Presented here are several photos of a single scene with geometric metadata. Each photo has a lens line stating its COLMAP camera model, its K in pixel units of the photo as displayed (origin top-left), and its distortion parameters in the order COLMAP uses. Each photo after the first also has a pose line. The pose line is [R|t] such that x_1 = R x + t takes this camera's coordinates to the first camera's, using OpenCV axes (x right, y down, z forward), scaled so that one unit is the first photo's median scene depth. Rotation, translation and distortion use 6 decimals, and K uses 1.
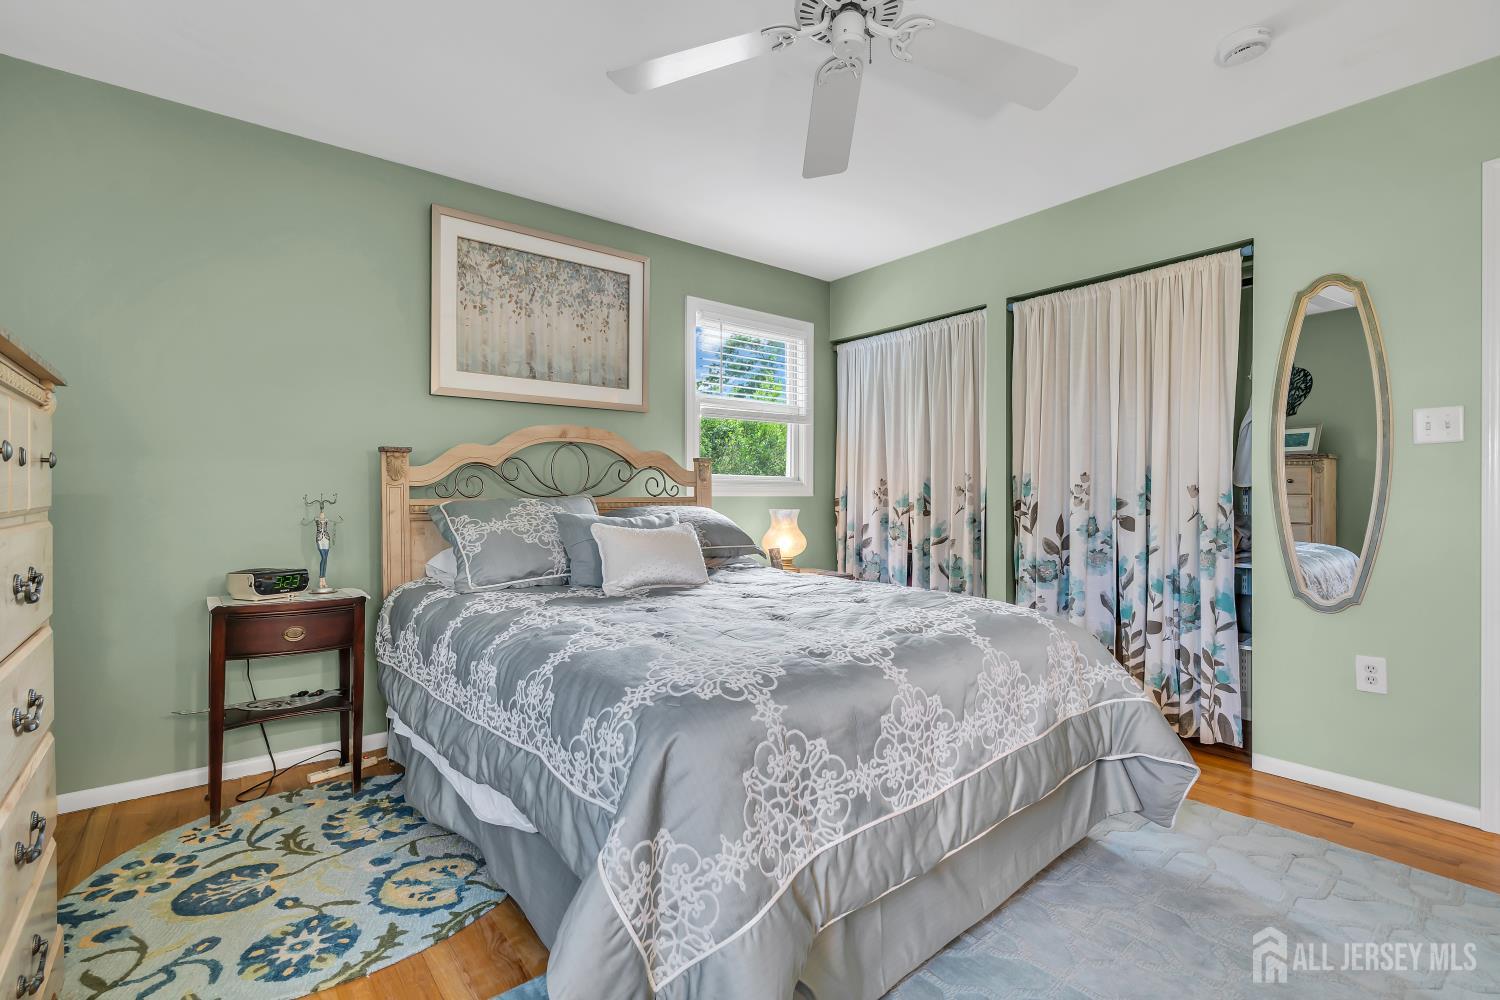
lens RADIAL K [[690.6, 0, 750.0], [0, 690.6, 500.0], [0, 0, 1]] dist [-0.001586, 0.000089]
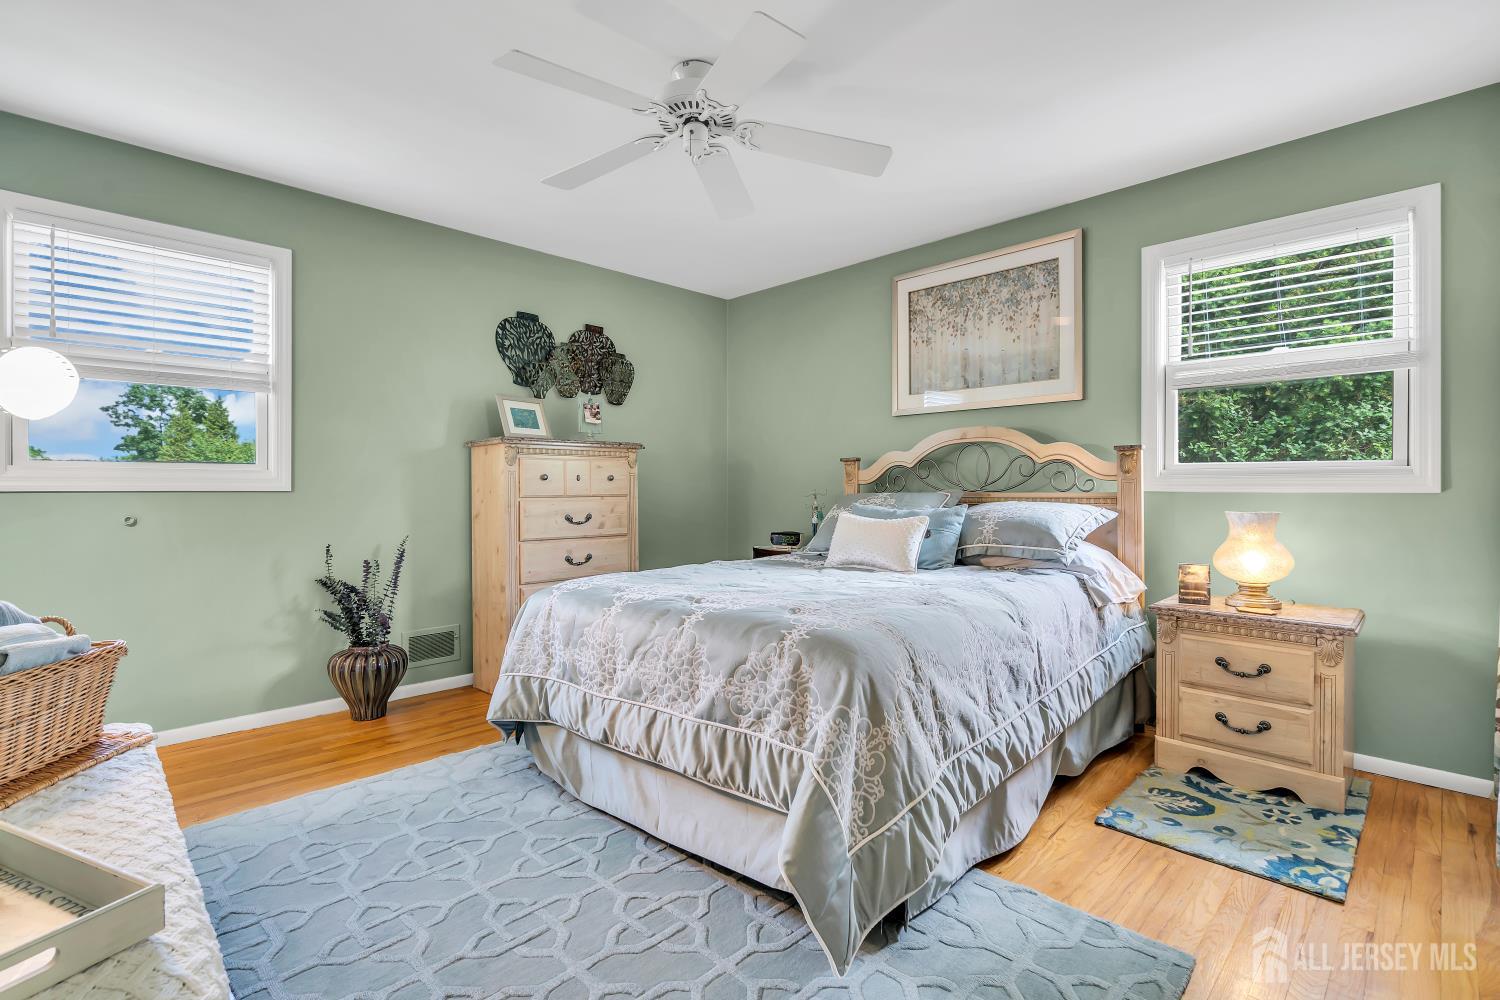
lens RADIAL K [[690.6, 0, 750.0], [0, 690.6, 500.0], [0, 0, 1]] dist [-0.001586, 0.000089]
pose [[0.110927, 0.014136, -0.993728, 0.770625], [-0.009159, 0.999871, 0.013201, -0.002638], [0.993786, 0.007637, 0.111042, 0.507008]]
